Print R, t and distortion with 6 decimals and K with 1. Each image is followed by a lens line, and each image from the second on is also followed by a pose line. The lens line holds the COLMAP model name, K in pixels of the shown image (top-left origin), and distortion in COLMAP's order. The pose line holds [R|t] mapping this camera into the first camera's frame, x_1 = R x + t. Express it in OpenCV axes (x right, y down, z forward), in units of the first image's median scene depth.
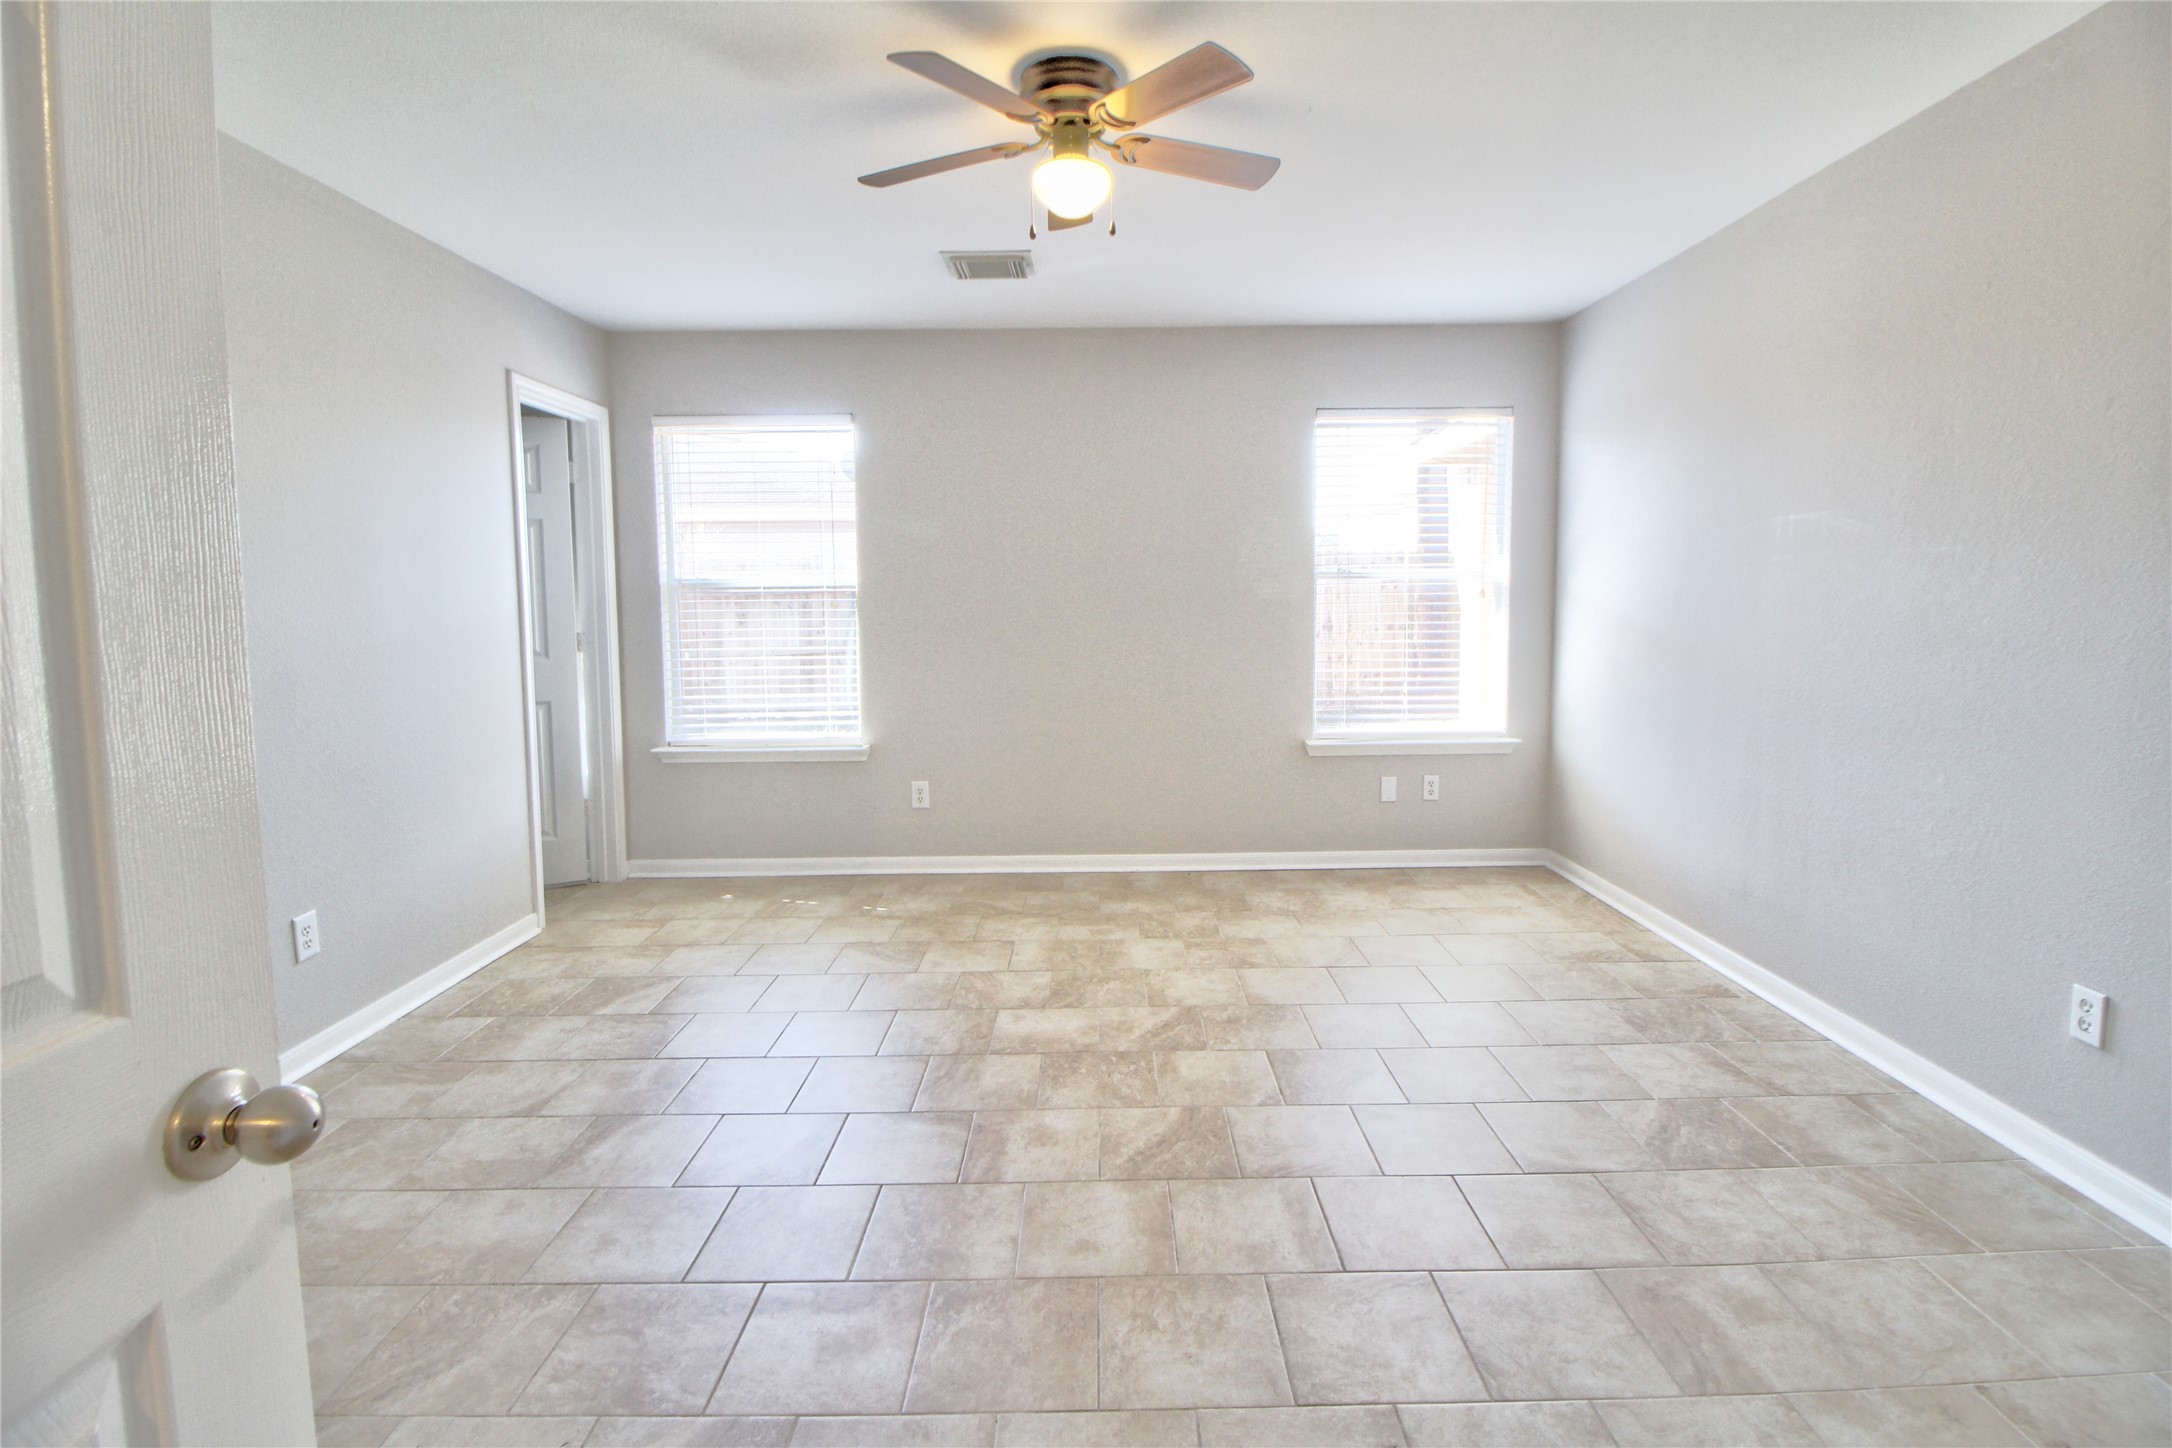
lens RADIAL K [[1013.8, 0, 1094.3], [0, 1013.8, 720.5], [0, 0, 1]] dist [-0.002541, -0.002037]
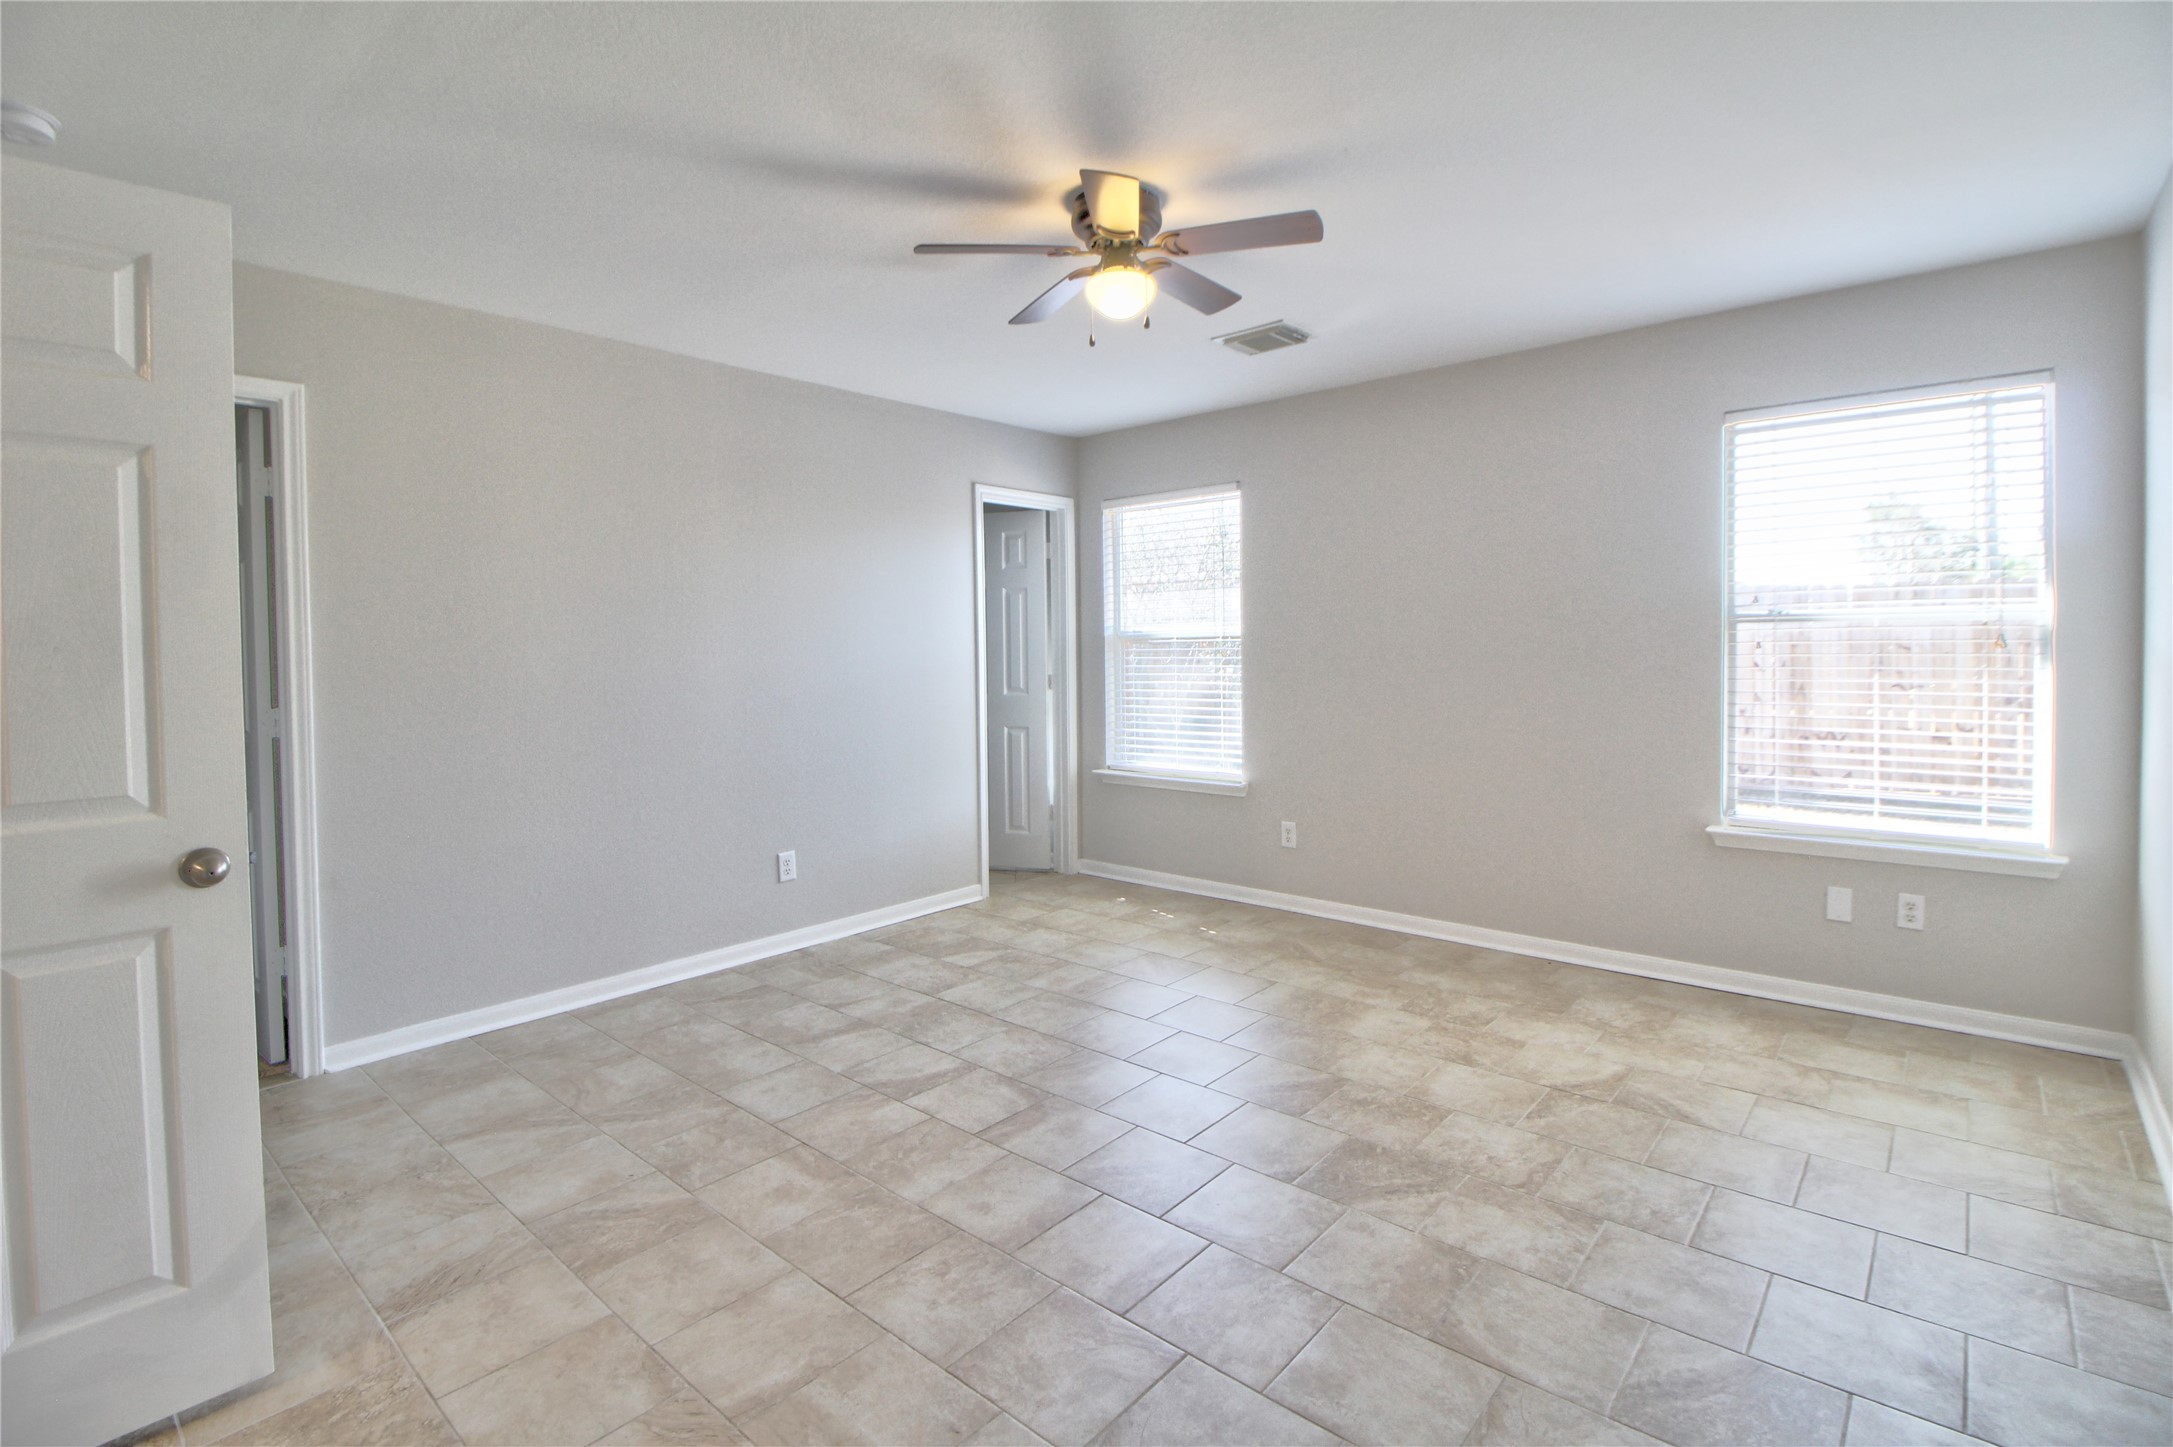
lens RADIAL K [[1014.2, 0, 1091.8], [0, 1014.2, 725.6], [0, 0, 1]] dist [-0.002541, -0.002037]
pose [[0.747717, 0.051386, -0.662026, 0.414259], [-0.074015, 0.997238, -0.006190, -0.019993], [0.659879, 0.053628, 0.749456, 0.086153]]
